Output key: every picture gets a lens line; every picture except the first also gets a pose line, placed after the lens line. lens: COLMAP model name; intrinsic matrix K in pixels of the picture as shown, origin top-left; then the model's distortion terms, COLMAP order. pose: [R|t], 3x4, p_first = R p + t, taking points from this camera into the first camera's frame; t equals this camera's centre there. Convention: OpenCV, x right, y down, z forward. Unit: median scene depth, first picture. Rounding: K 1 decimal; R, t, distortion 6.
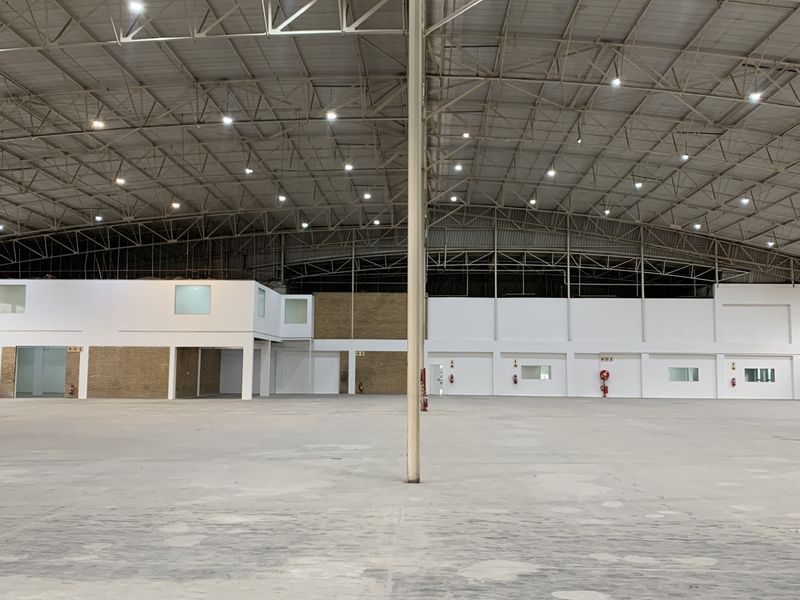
lens RADIAL K [[799.2, 0, 400.0], [0, 799.2, 300.0], [0, 0, 1]] dist [0.173433, -0.298577]
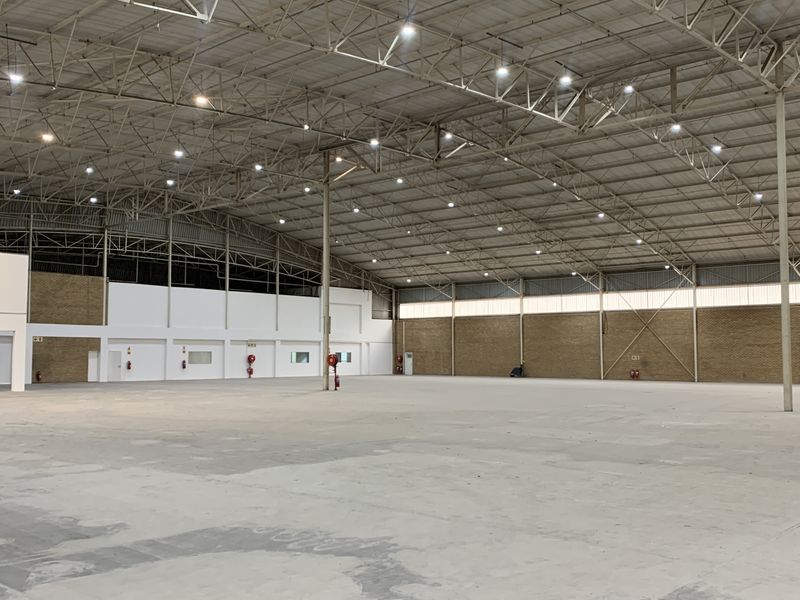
lens RADIAL K [[799.2, 0, 400.0], [0, 799.2, 300.0], [0, 0, 1]] dist [0.173433, -0.298577]
pose [[0.634655, 0.047614, 0.771327, -0.504433], [-0.062936, 0.997969, -0.009820, 0.006151], [-0.770228, -0.042312, 0.636363, 0.102353]]
